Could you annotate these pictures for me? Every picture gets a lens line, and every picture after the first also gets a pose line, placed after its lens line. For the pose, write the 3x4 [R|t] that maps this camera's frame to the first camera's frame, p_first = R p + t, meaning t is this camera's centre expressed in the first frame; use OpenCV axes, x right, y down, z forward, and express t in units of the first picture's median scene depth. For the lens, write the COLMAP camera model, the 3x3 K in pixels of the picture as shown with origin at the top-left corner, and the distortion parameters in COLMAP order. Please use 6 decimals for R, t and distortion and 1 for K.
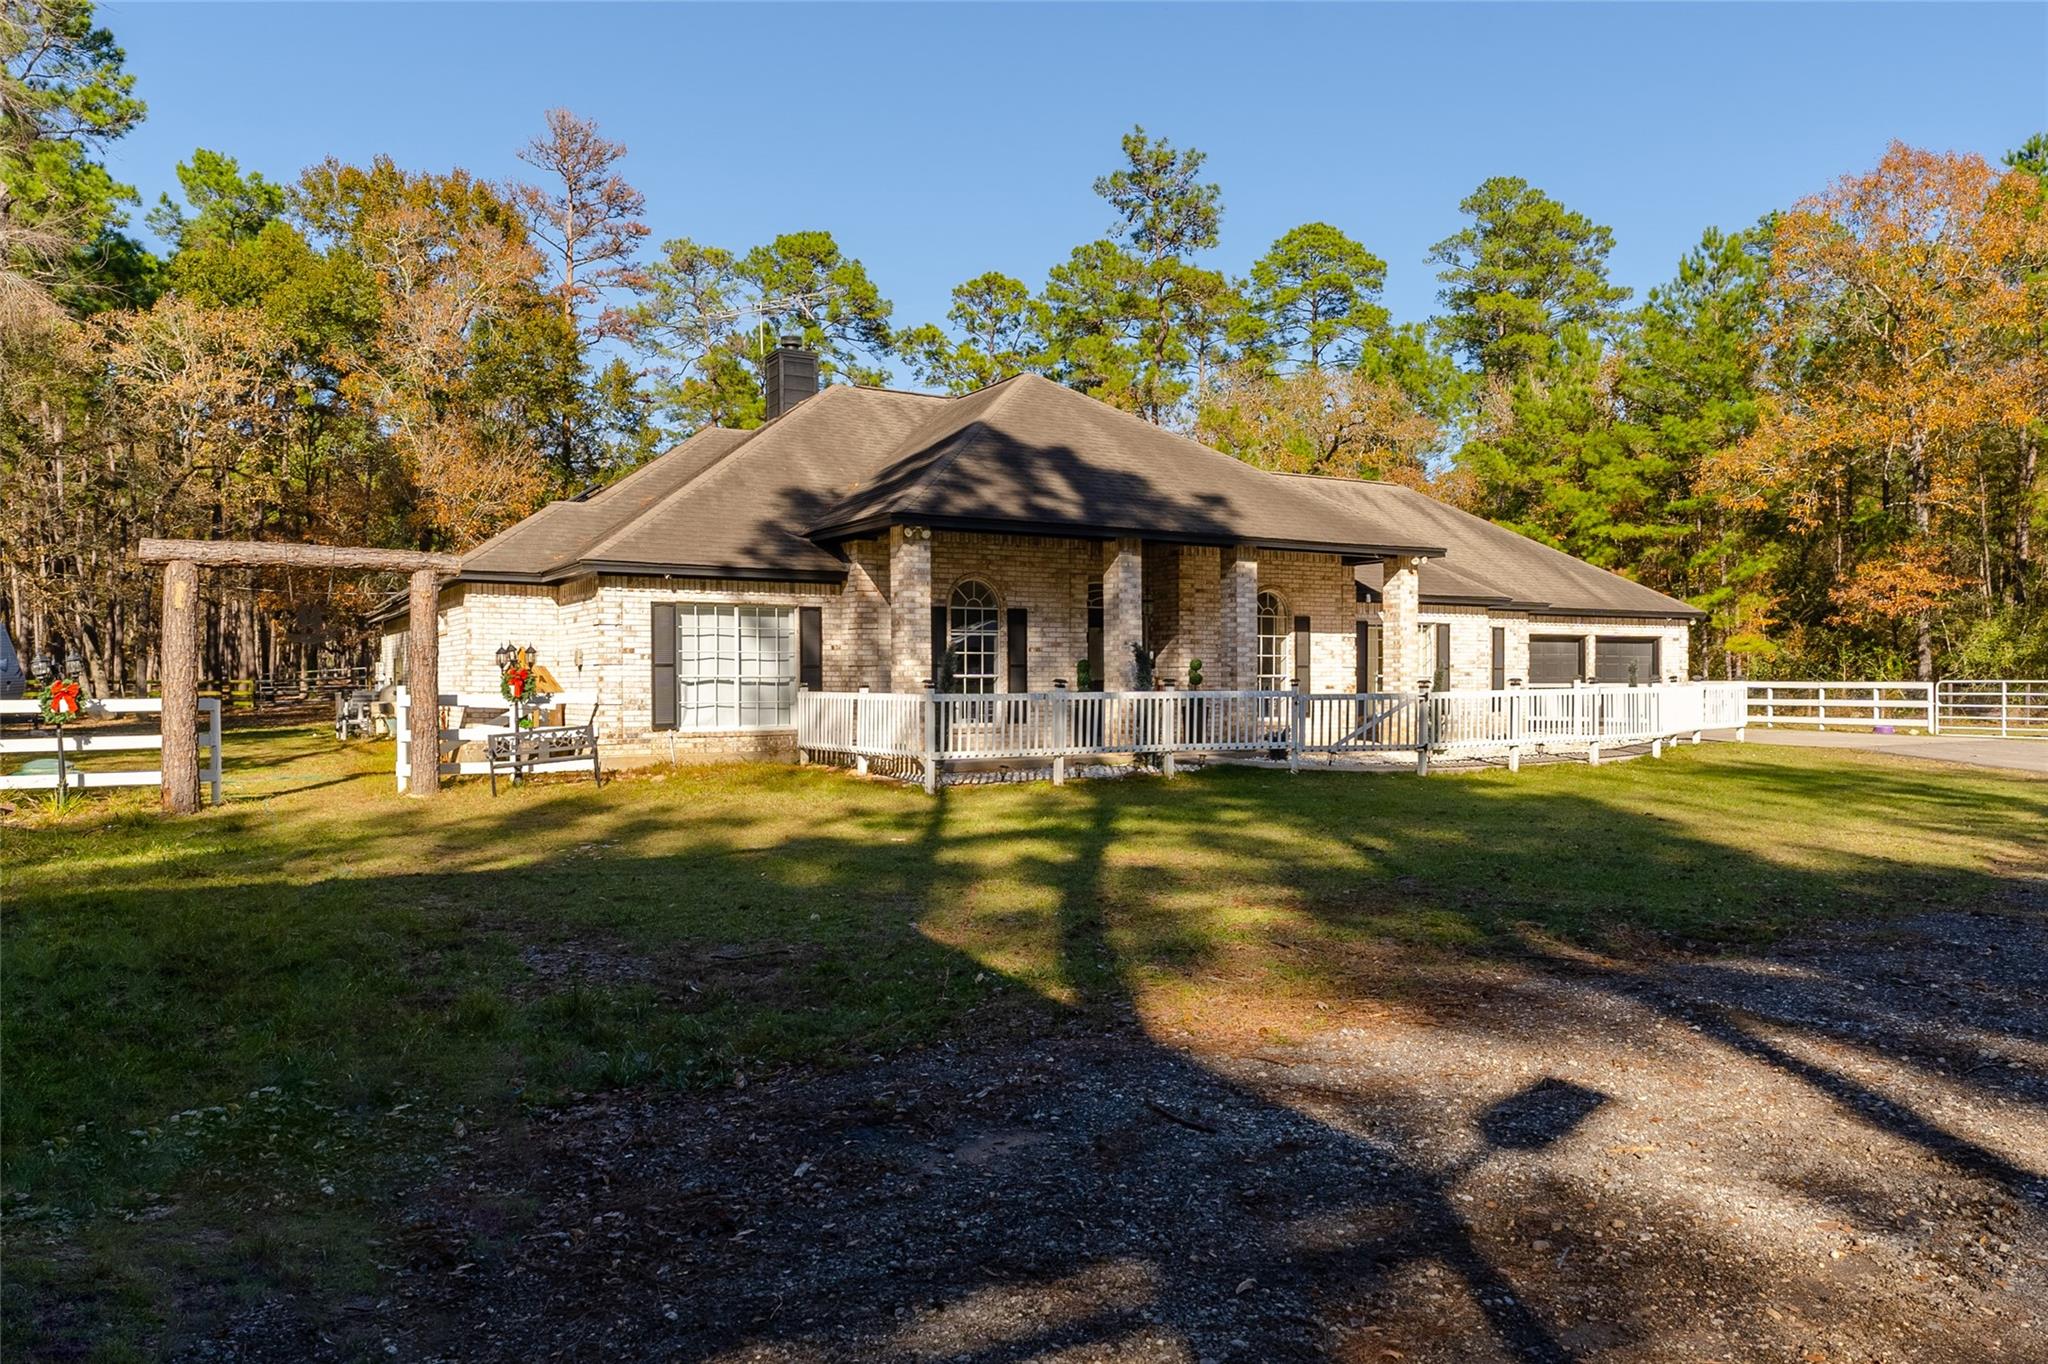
lens RADIAL K [[1361.3, 0, 1017.0], [0, 1361.3, 677.5], [0, 0, 1]] dist [0.001451, -0.002012]
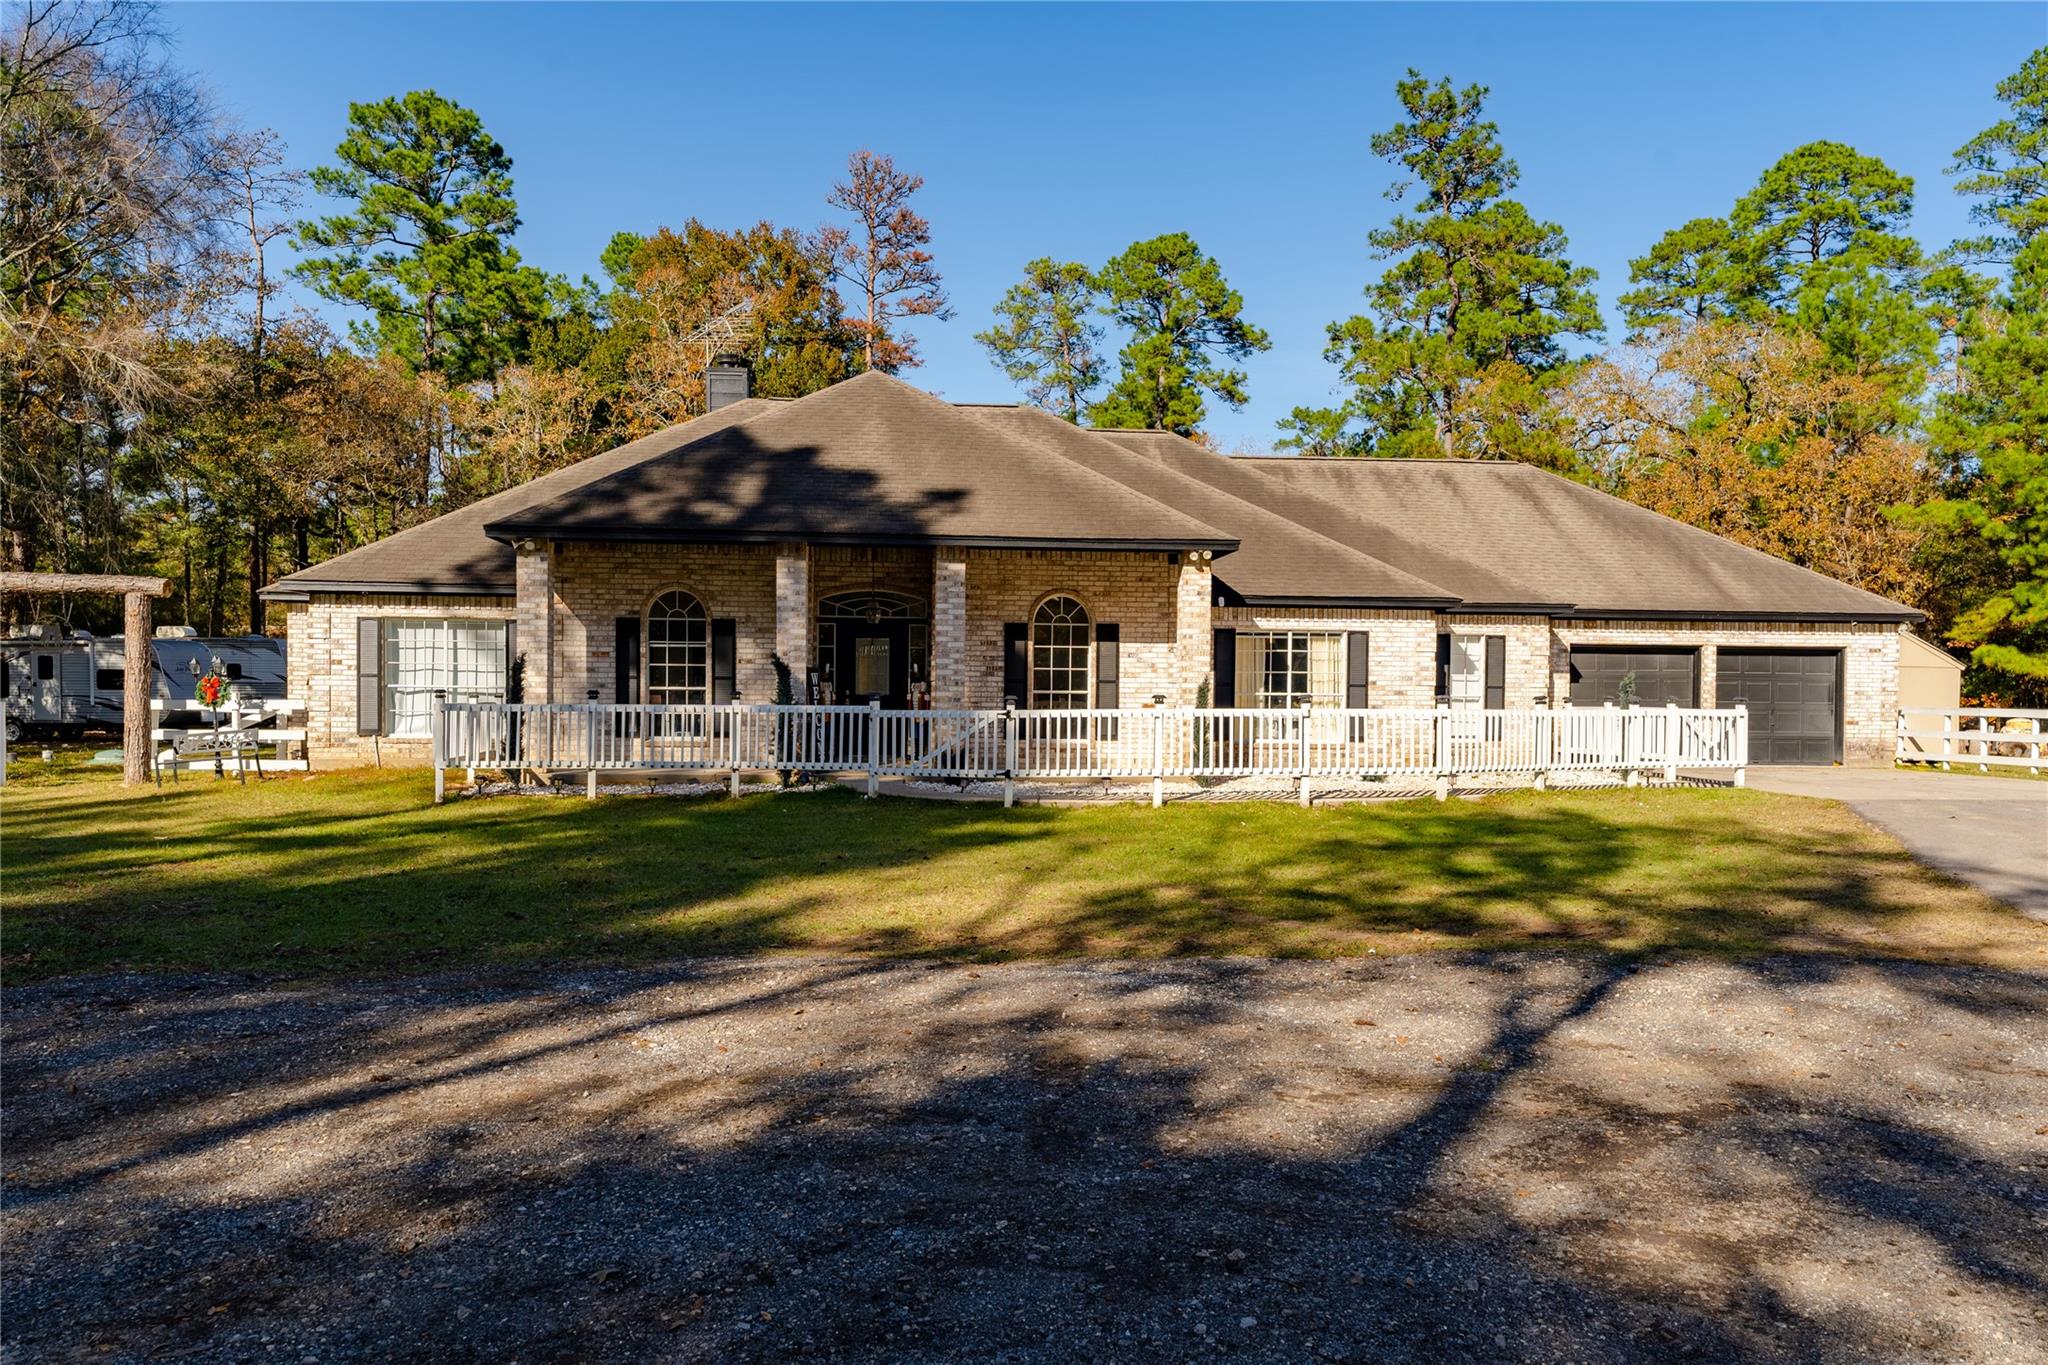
lens RADIAL K [[1407.3, 0, 1014.2], [0, 1407.3, 698.9], [0, 0, 1]] dist [0.001197, -0.002191]
pose [[0.908438, 0.009307, -0.417916, 0.592590], [-0.009641, 0.999953, 0.001314, 0.002786], [0.417909, 0.002835, 0.908485, 0.175900]]
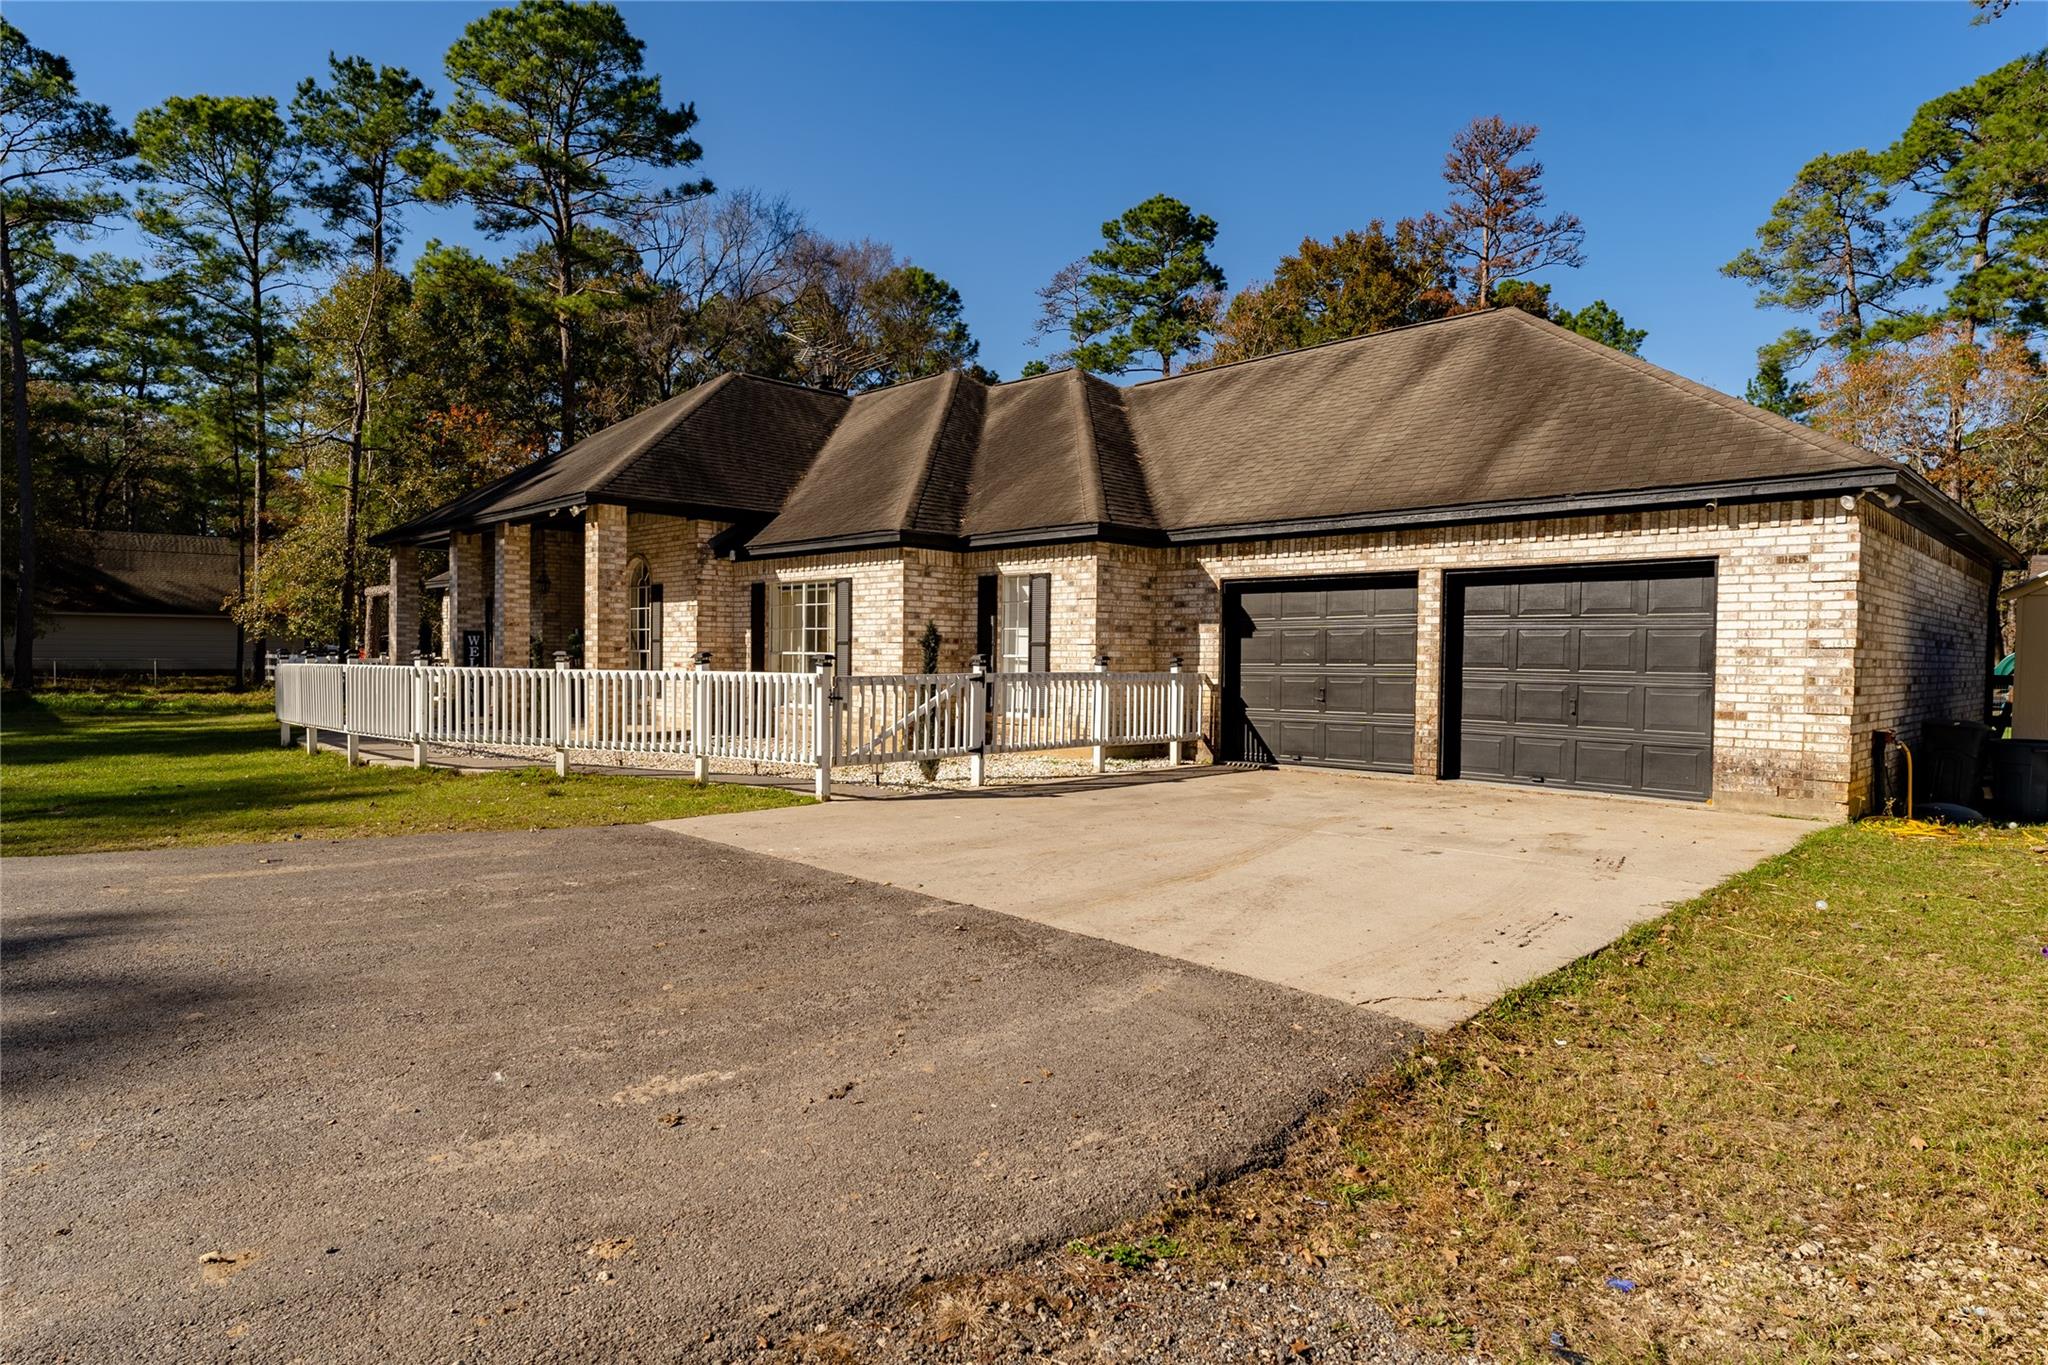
lens RADIAL K [[1121.4, 0, 1029.3], [0, 1121.4, 689.2], [0, 0, 1]] dist [0.005263, 0.001262]
pose [[0.262671, 0.032092, -0.964352, 1.100313], [-0.015033, 0.999462, 0.029166, -0.001443], [0.964768, 0.006836, 0.263012, 1.161663]]
